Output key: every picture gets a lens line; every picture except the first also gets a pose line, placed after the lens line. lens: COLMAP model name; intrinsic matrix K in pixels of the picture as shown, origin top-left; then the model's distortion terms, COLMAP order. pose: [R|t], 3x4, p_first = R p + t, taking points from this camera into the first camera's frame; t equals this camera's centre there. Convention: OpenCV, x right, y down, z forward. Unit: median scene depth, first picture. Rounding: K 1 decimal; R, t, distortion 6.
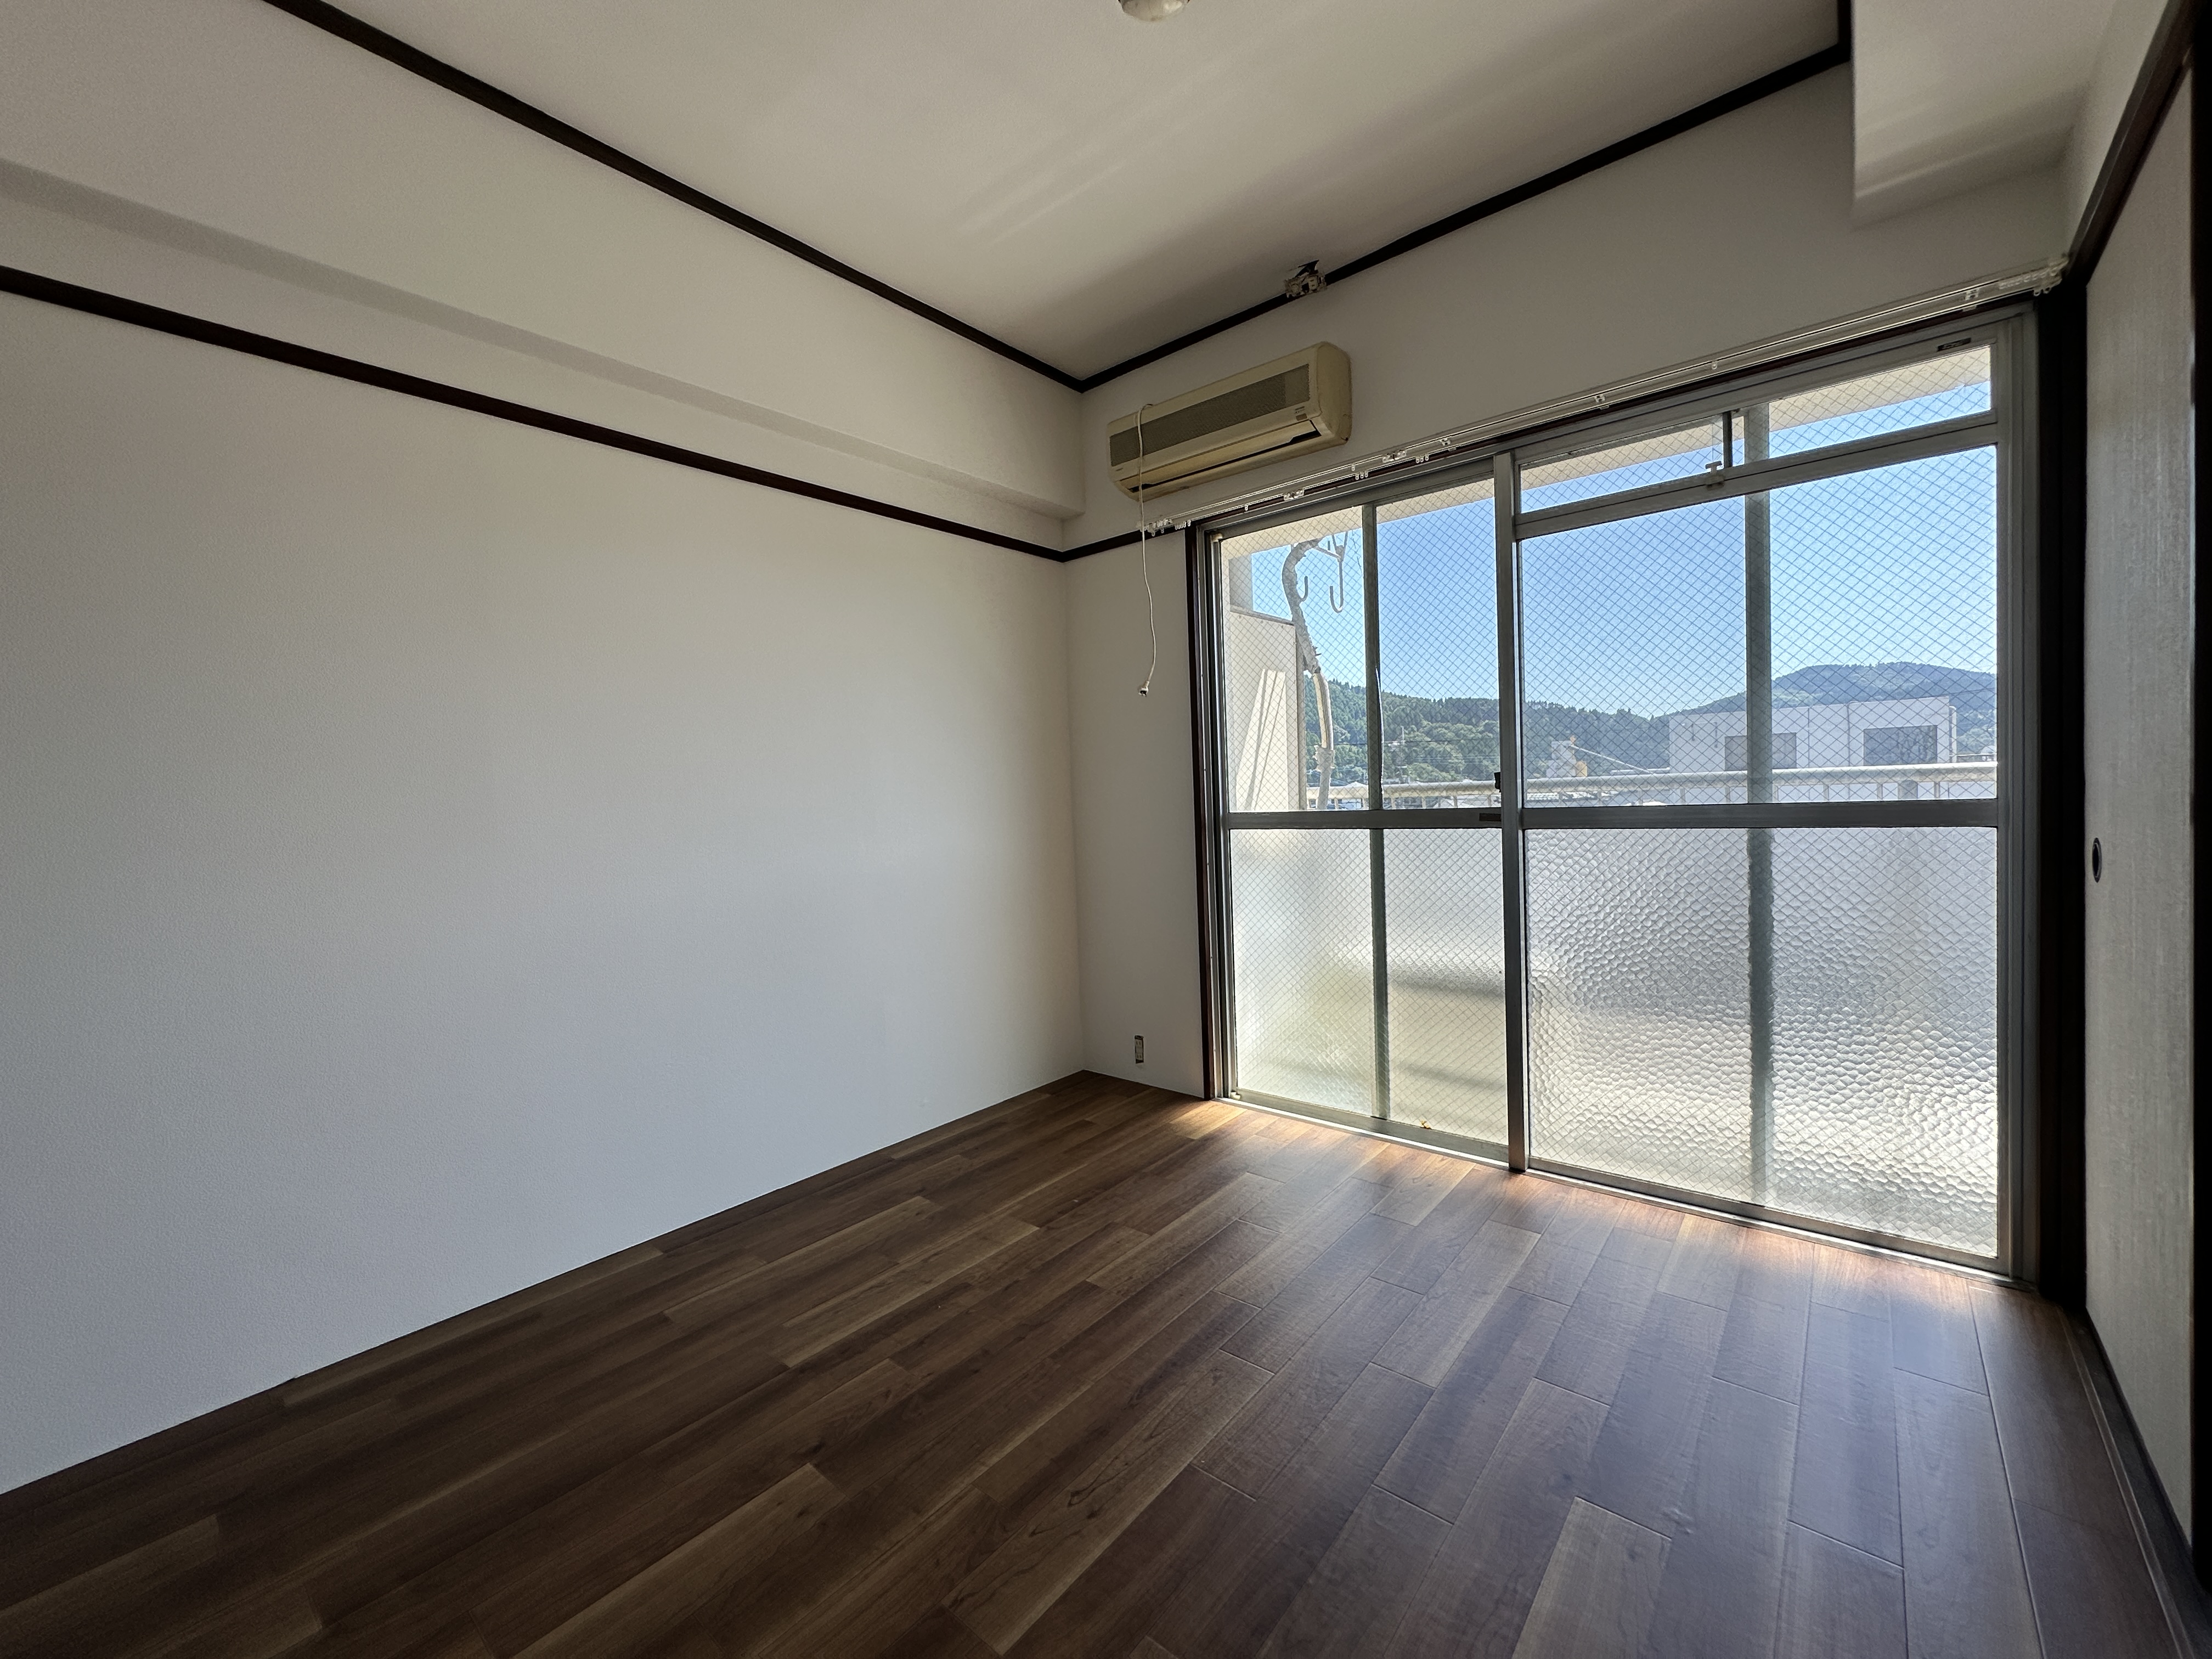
lens RADIAL K [[884.3, 0, 1110.9], [0, 884.3, 828.2], [0, 0, 1]] dist [-0.000524, 0.000166]
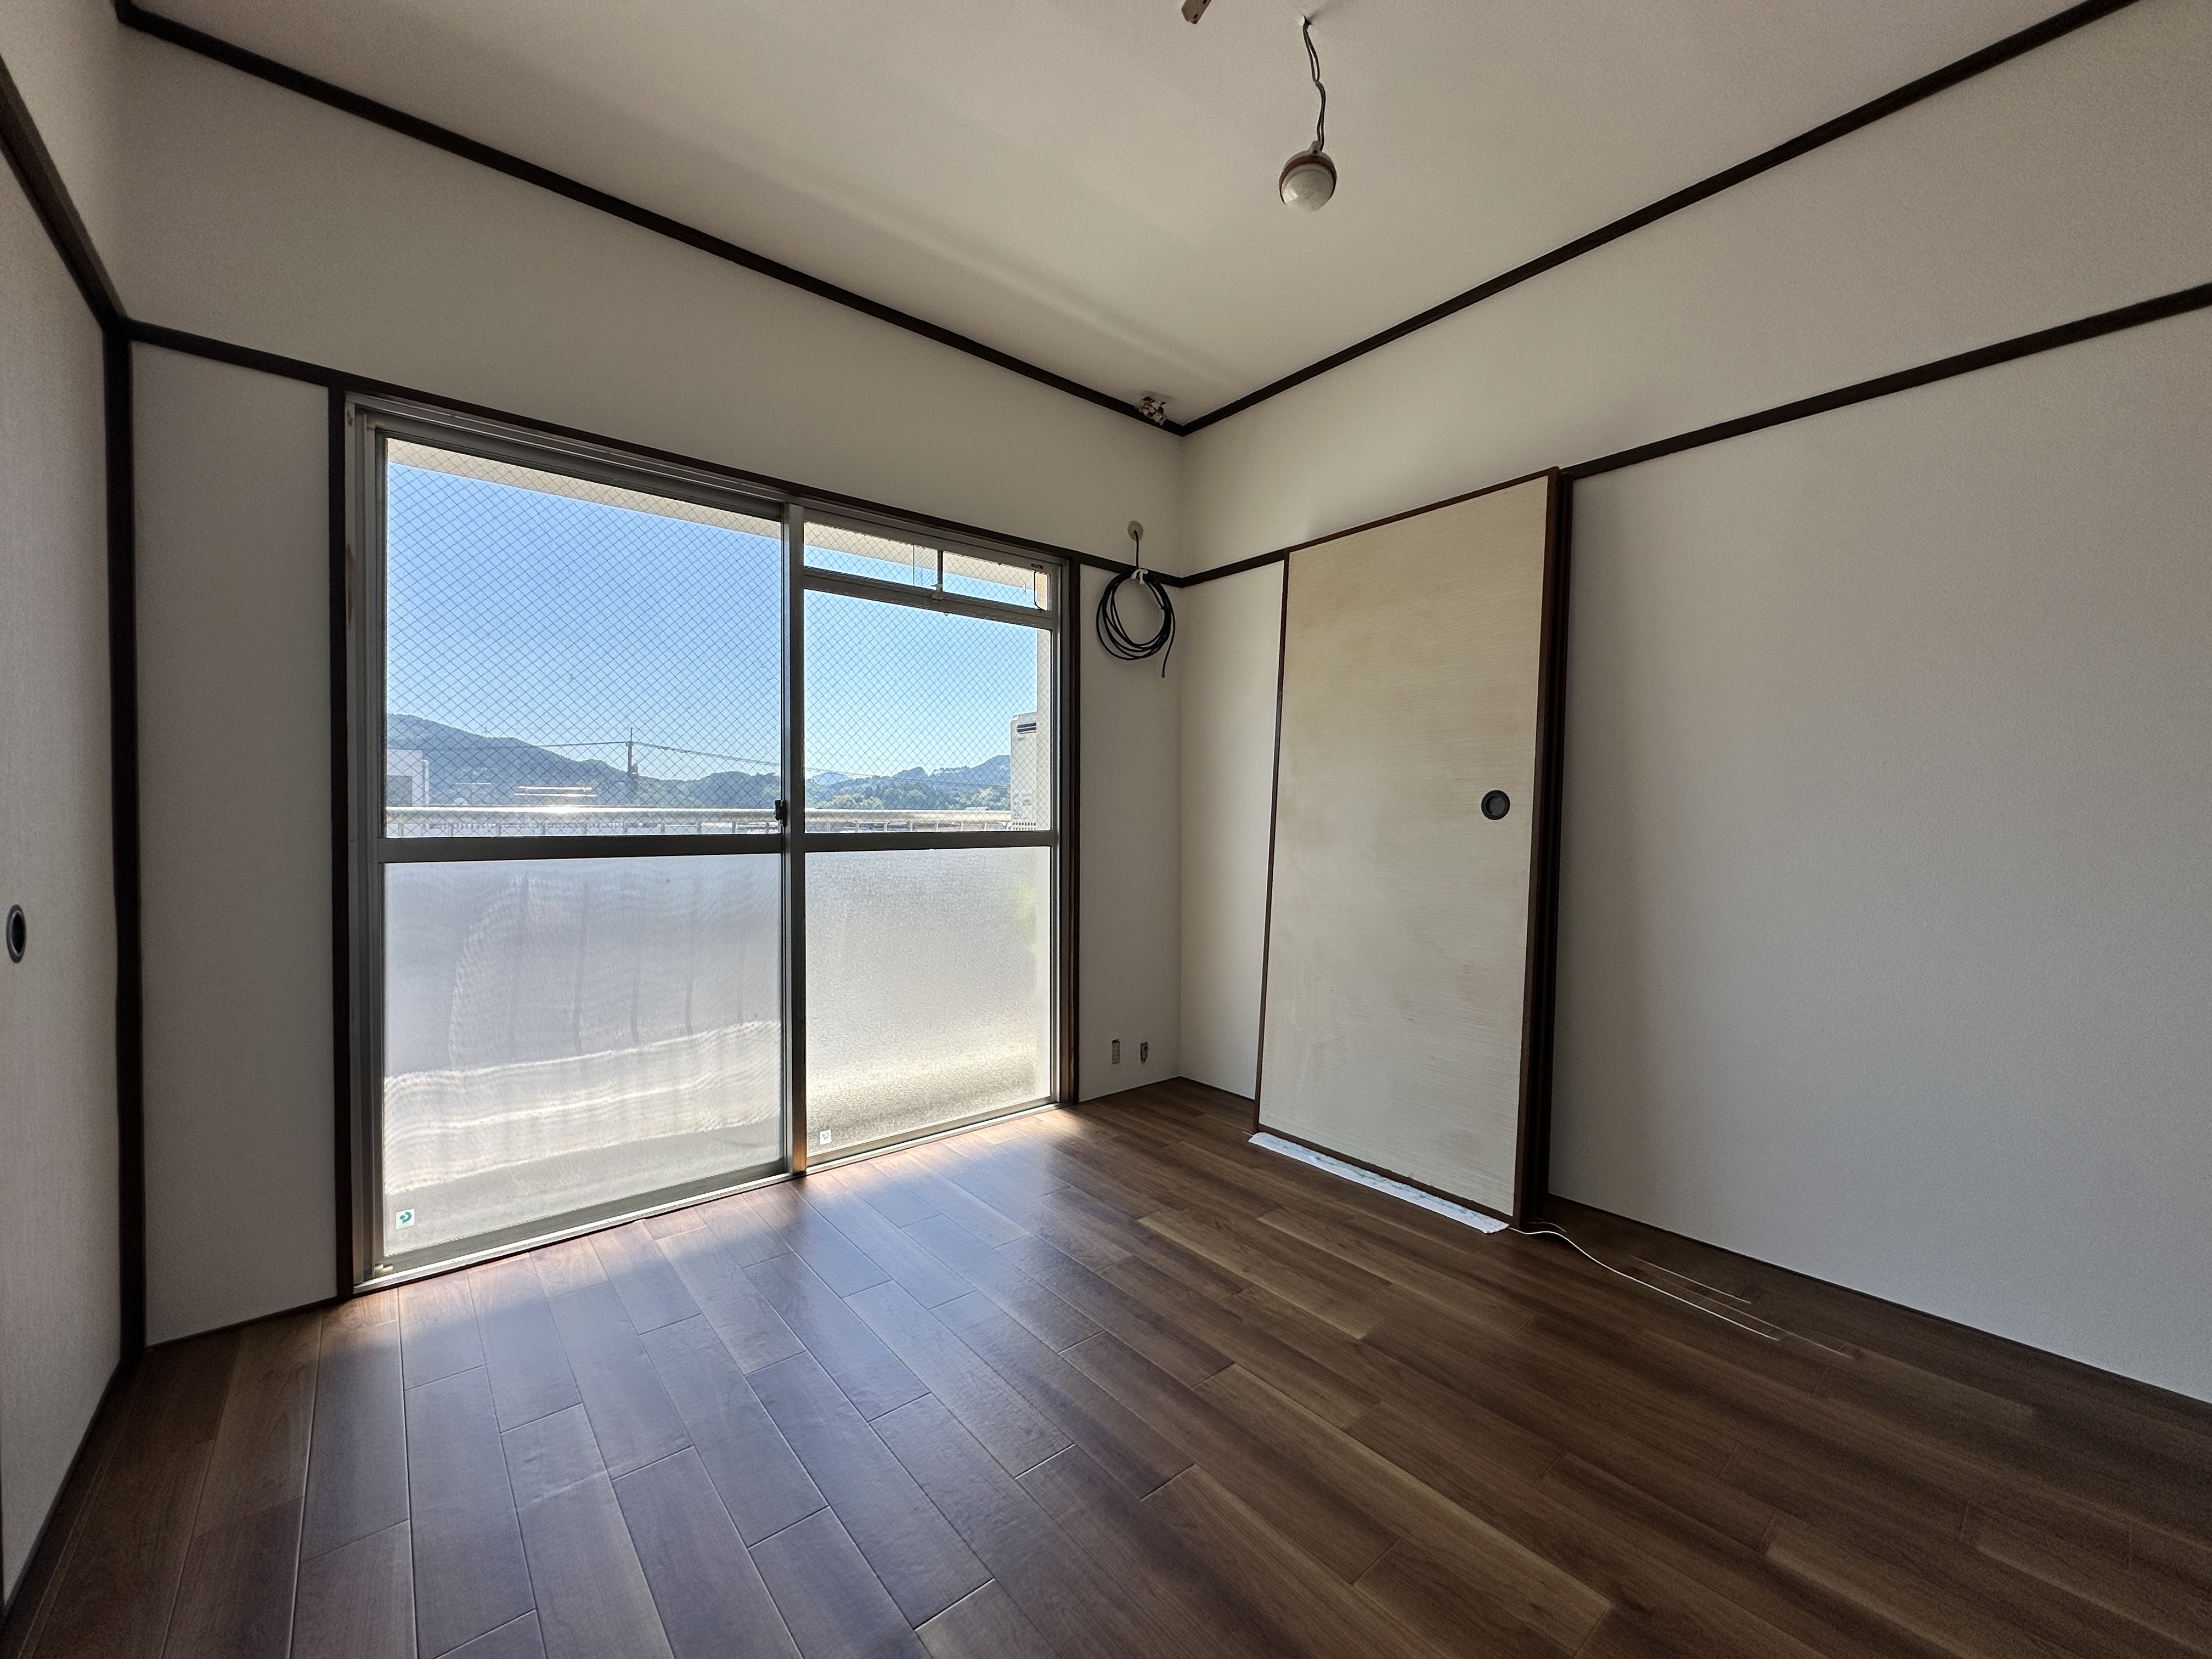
lens RADIAL K [[884.3, 0, 1110.9], [0, 884.3, 828.2], [0, 0, 1]] dist [-0.000524, 0.000166]
pose [[0.169689, 0.019783, 0.985299, -0.538007], [0.024481, 0.999405, -0.024282, 0.005641], [-0.985194, 0.028241, 0.169104, 0.441197]]
